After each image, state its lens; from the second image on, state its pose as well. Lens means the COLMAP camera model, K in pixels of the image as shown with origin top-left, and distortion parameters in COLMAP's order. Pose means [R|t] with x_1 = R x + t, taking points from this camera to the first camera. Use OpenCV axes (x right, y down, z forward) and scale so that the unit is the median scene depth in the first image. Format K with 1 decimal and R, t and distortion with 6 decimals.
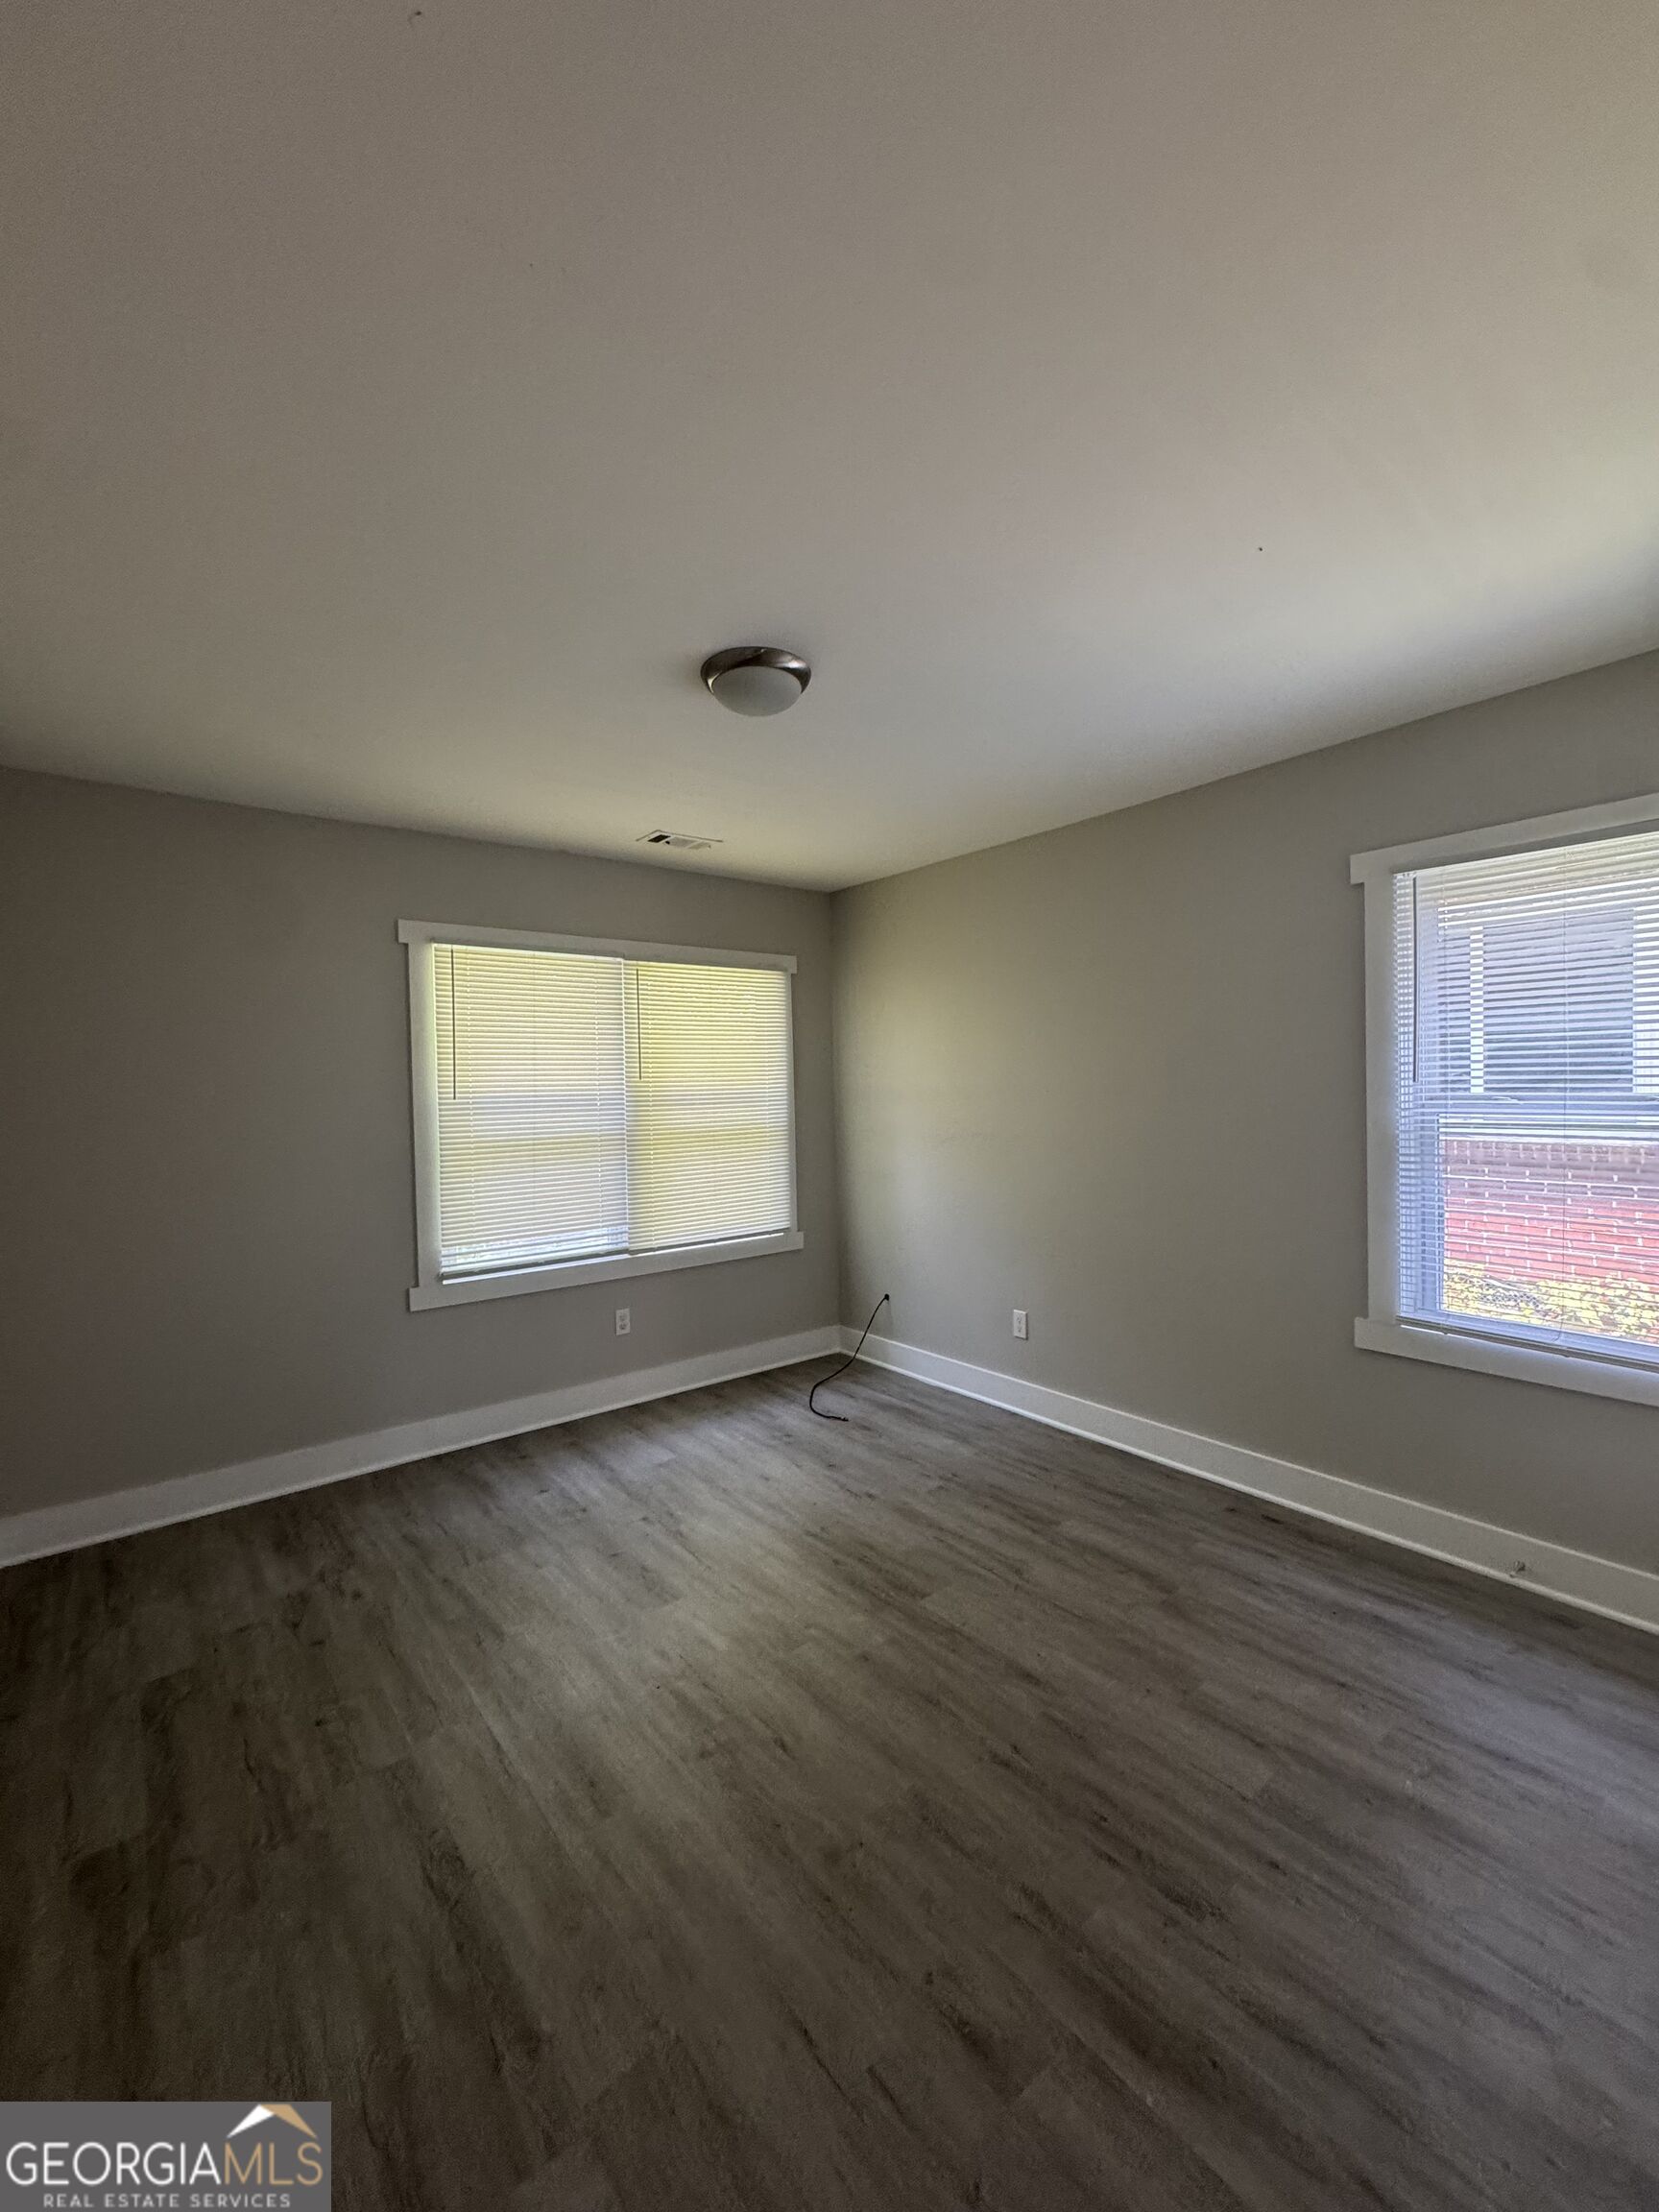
lens RADIAL K [[886.5, 0, 834.1], [0, 886.5, 1100.2], [0, 0, 1]] dist [-0.001140, 0.000397]
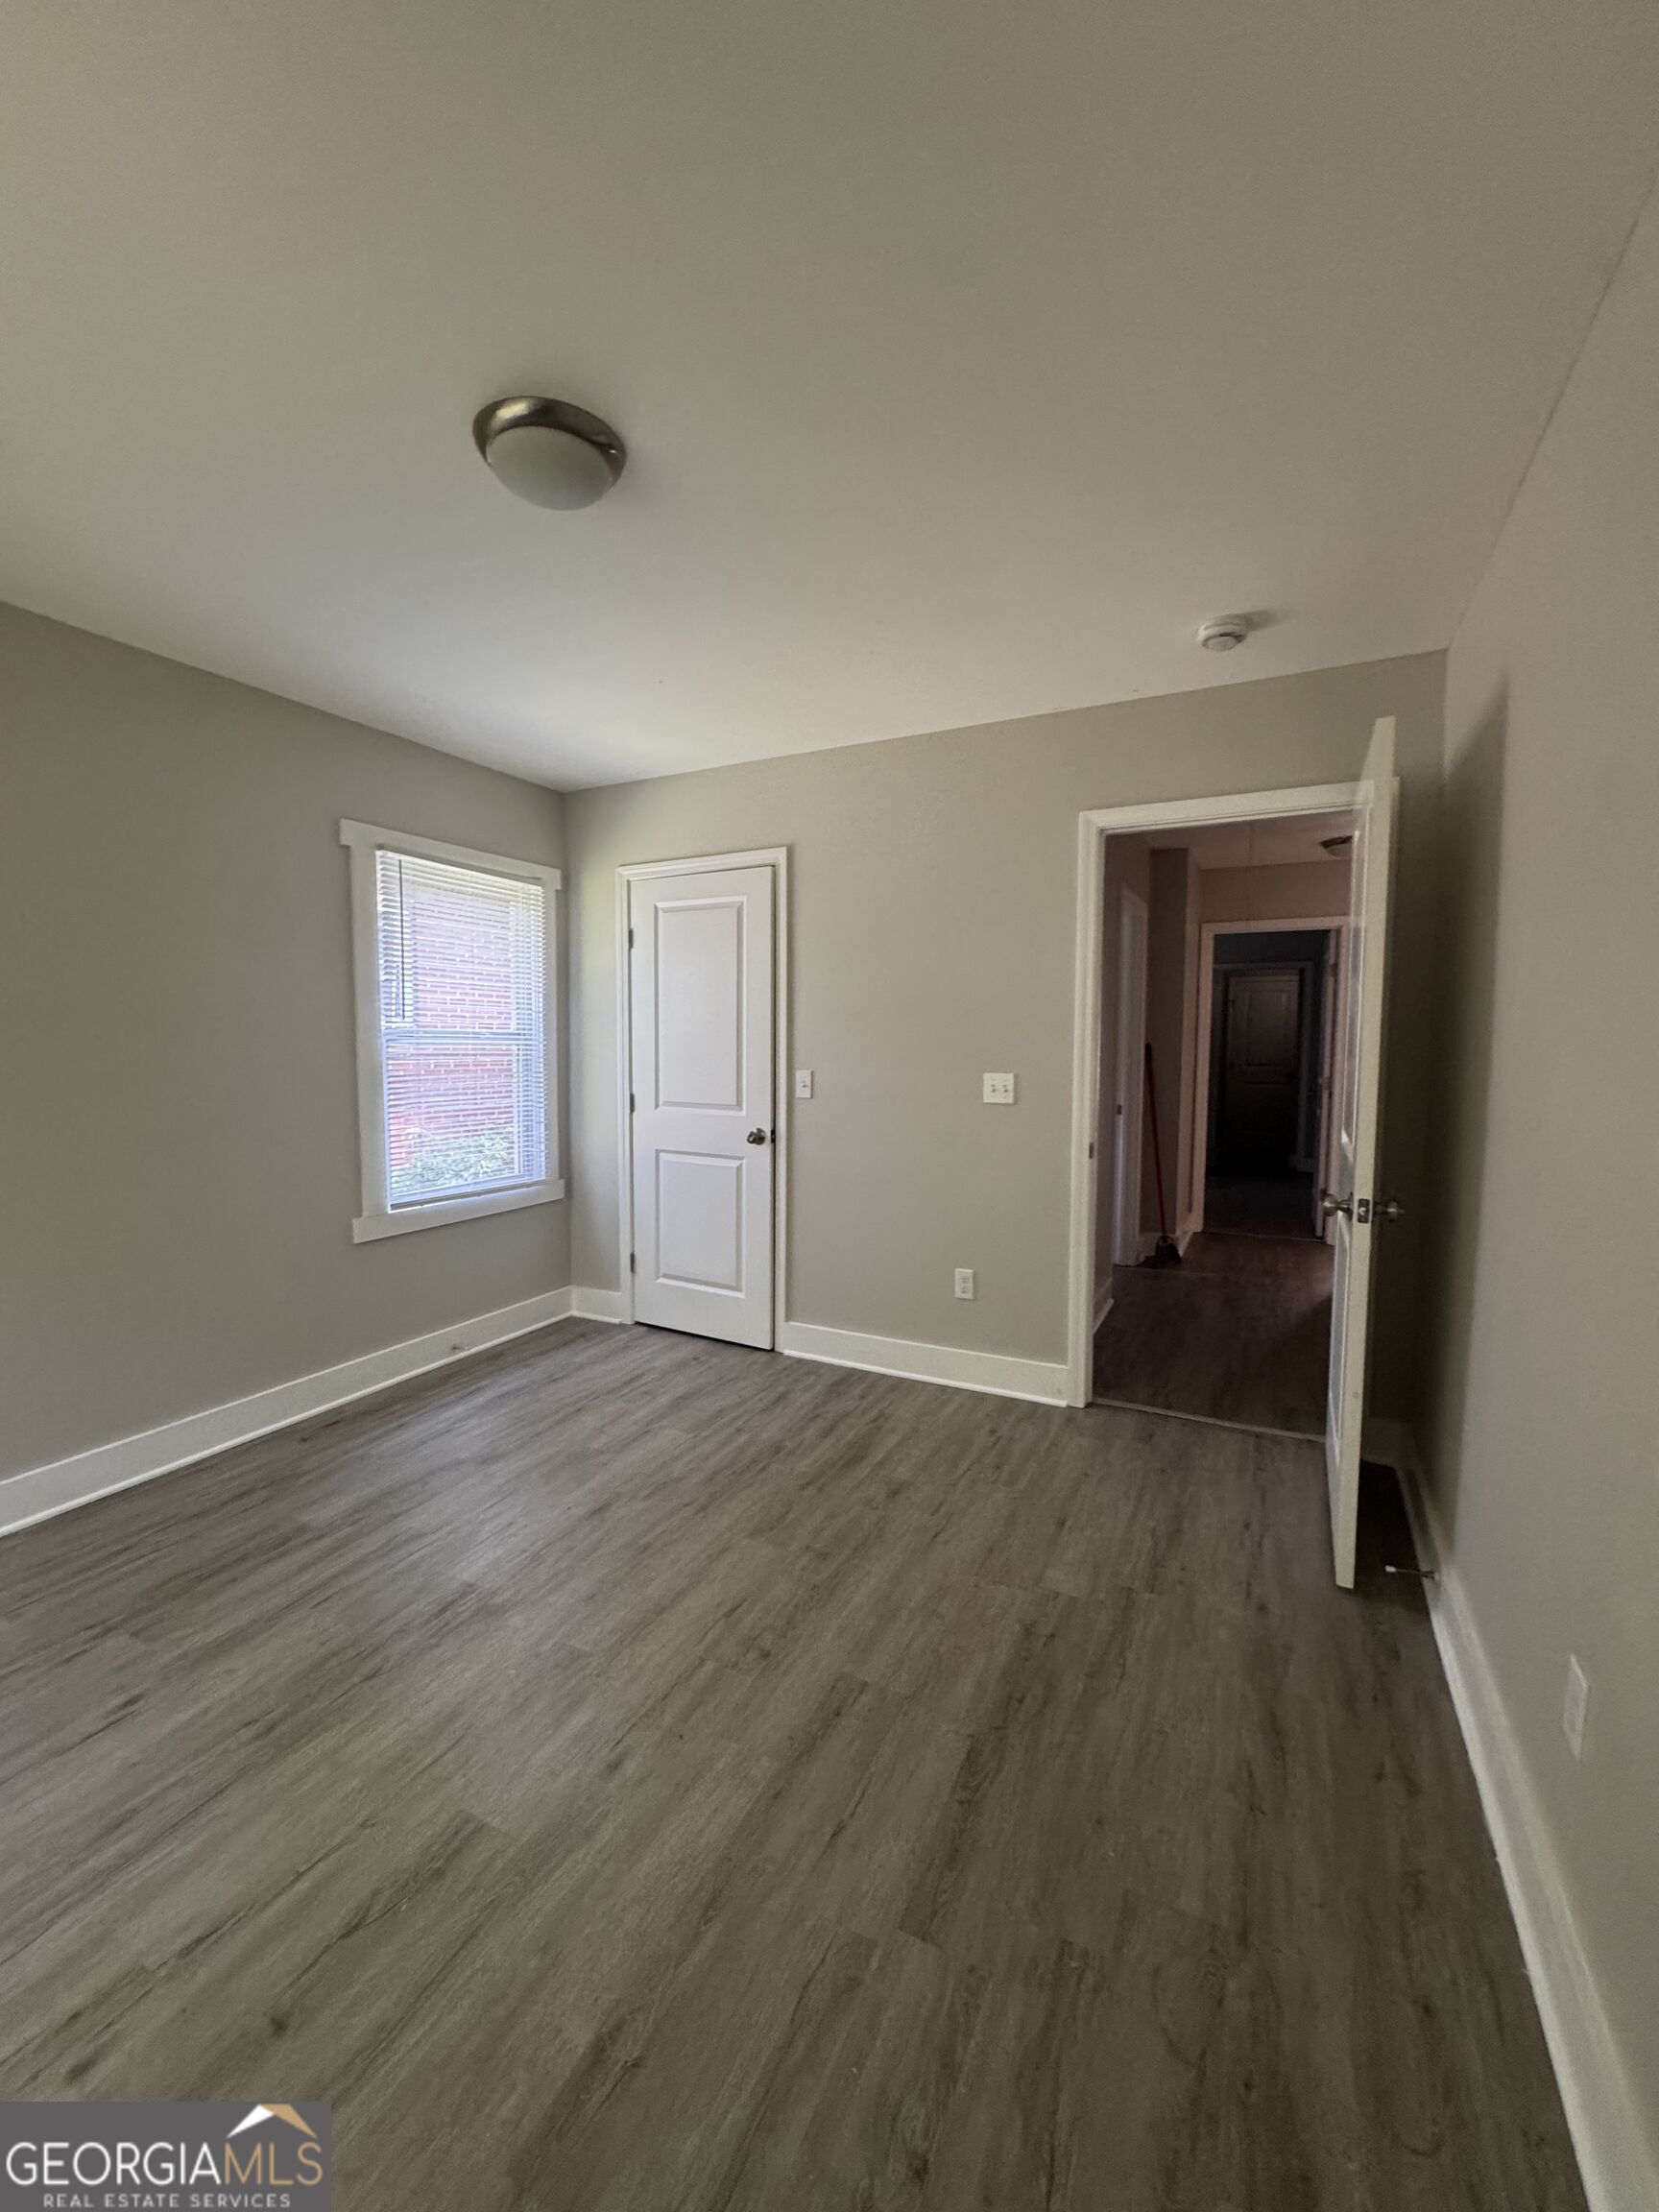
lens RADIAL K [[886.5, 0, 834.1], [0, 886.5, 1100.2], [0, 0, 1]] dist [-0.001140, 0.000397]
pose [[-0.417603, -0.044010, 0.907563, -0.963837], [0.012325, 0.998460, 0.054089, 0.043059], [-0.908546, 0.033773, -0.416418, 1.190337]]
